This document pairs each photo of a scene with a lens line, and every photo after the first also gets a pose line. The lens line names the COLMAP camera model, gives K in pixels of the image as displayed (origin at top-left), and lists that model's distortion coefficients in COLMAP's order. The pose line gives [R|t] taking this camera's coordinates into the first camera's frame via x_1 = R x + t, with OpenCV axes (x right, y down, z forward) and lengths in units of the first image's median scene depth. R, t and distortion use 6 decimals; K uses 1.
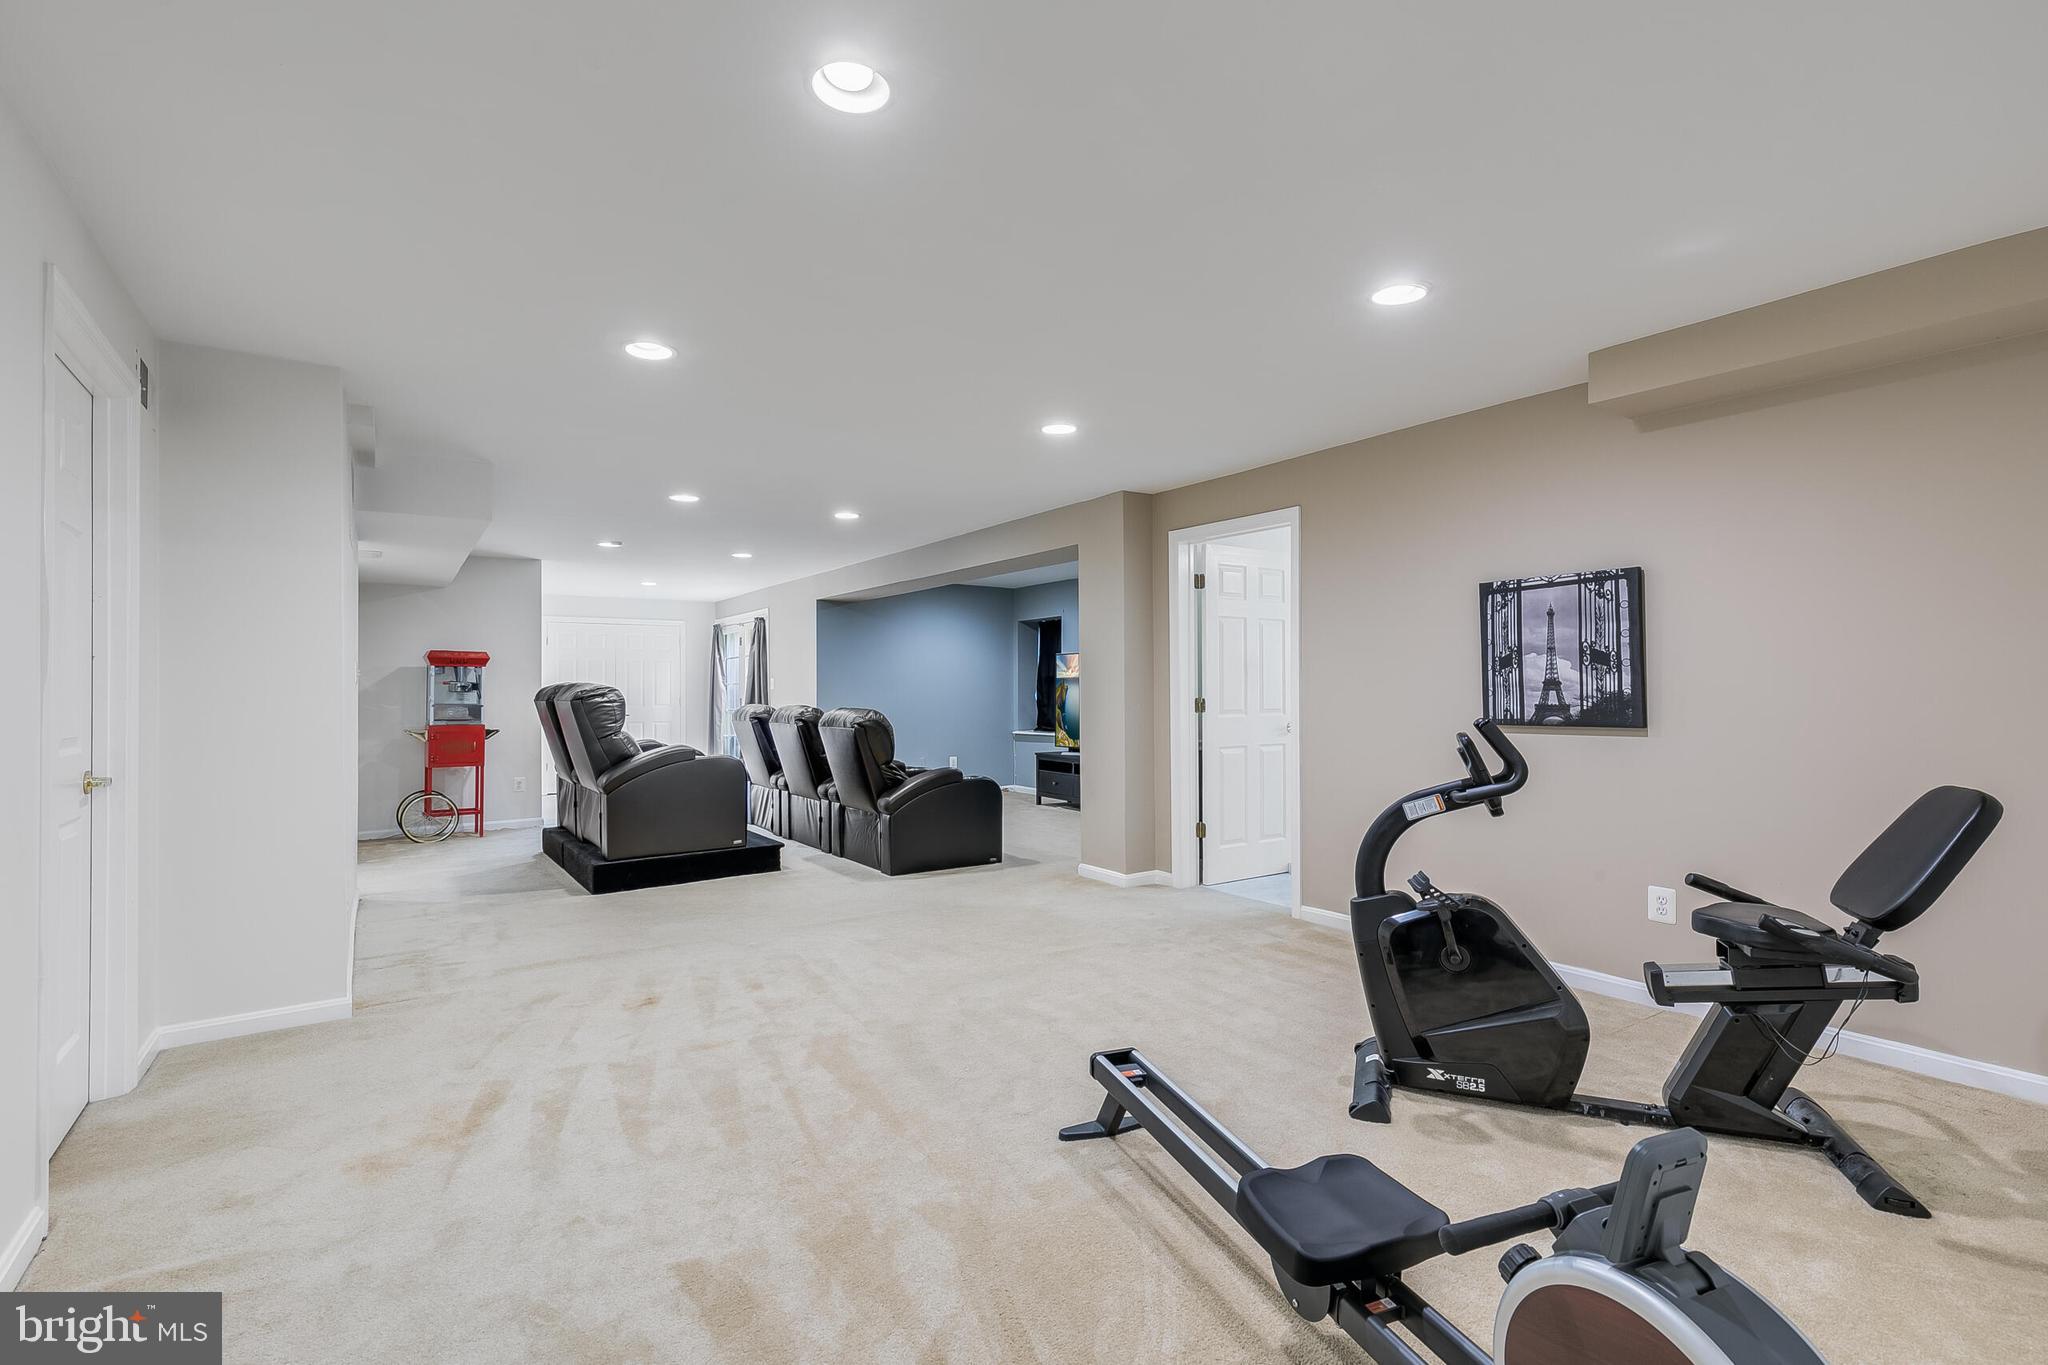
lens RADIAL K [[939.9, 0, 1024.0], [0, 939.9, 682.5], [0, 0, 1]] dist [0.000430, 0.000038]
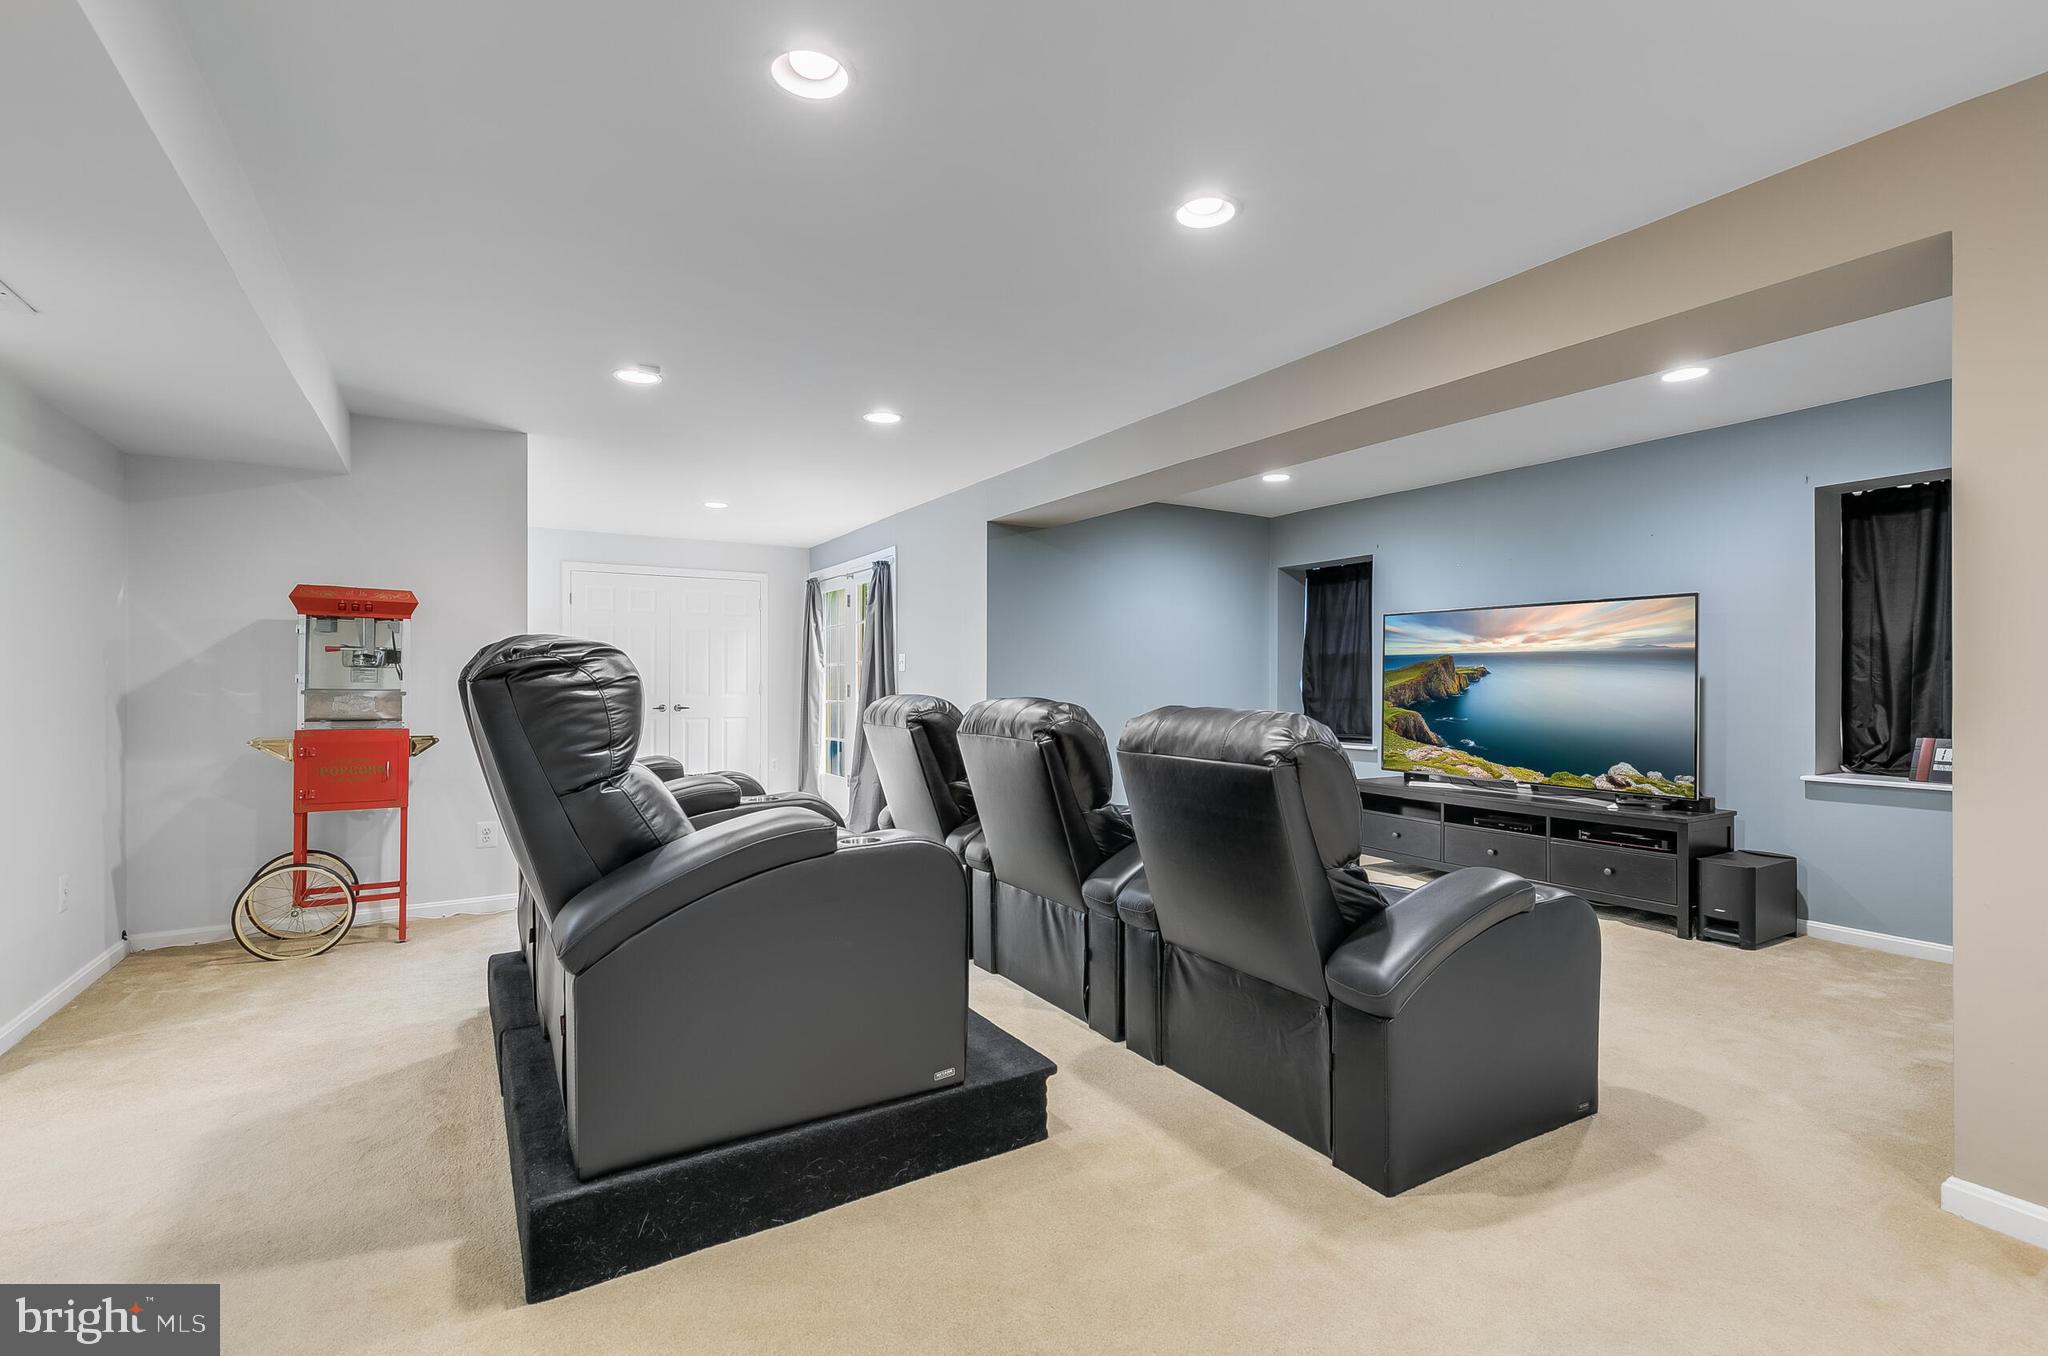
lens RADIAL K [[895.5, 0, 1024.0], [0, 895.5, 678.0], [0, 0, 1]] dist [-0.000670, -0.000059]
pose [[0.998674, 0.006194, -0.051098, -0.202444], [-0.005930, 0.999968, 0.005310, 0.011403], [0.051130, -0.005000, 0.998680, 0.514820]]
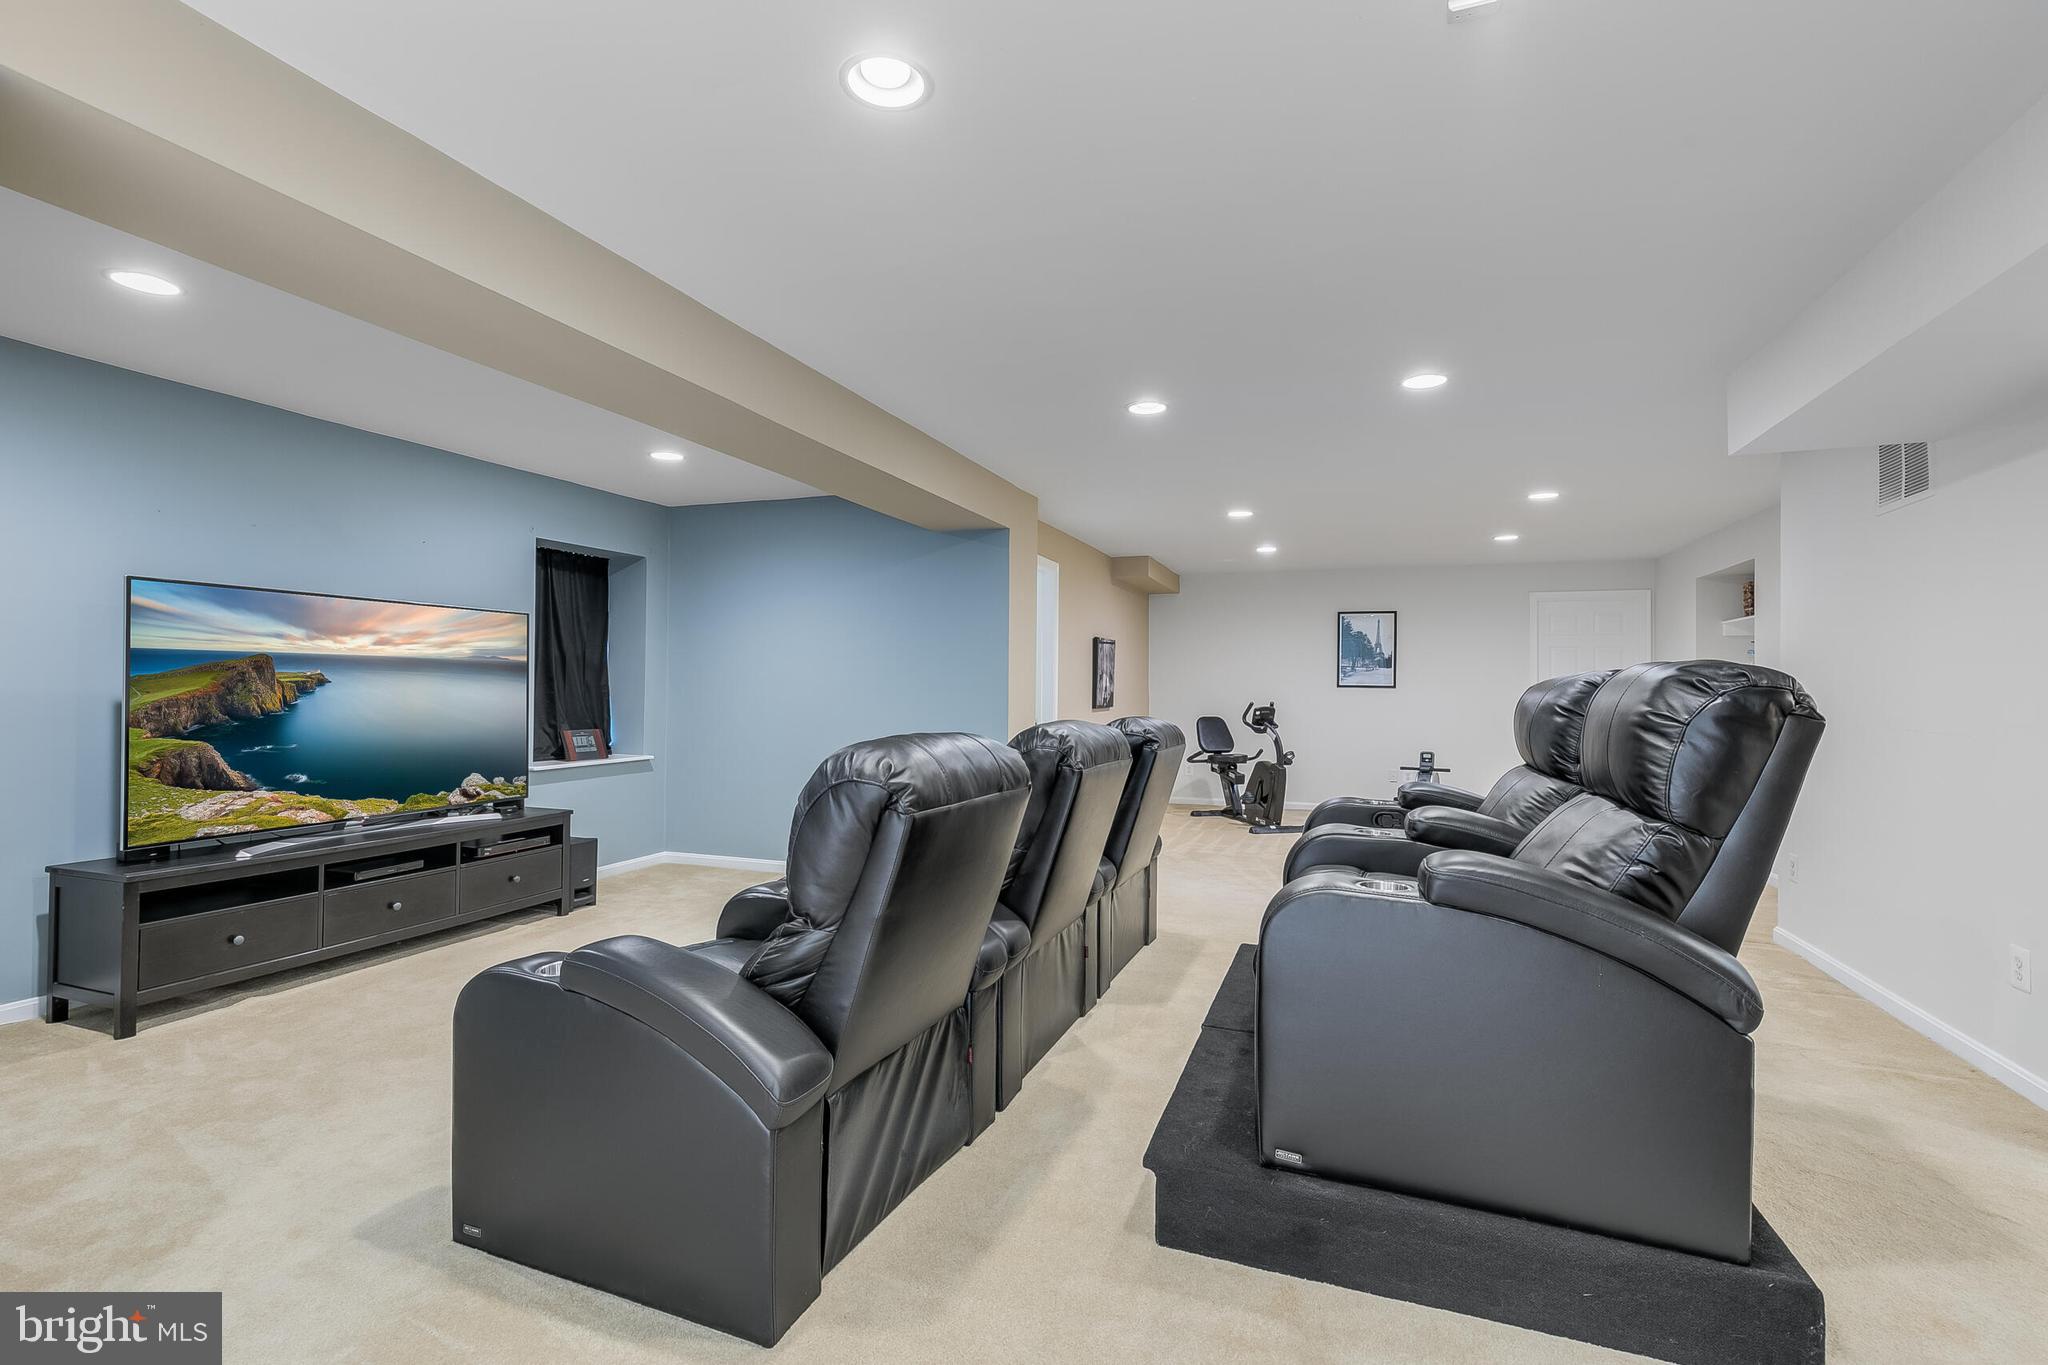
lens RADIAL K [[895.5, 0, 1024.0], [0, 895.5, 682.5], [0, 0, 1]] dist [-0.000670, -0.000059]
pose [[-0.561969, 0.000167, 0.827158, -0.524056], [-0.013797, 0.999859, -0.009575, 0.009234], [-0.827043, -0.016793, -0.561887, 1.154126]]
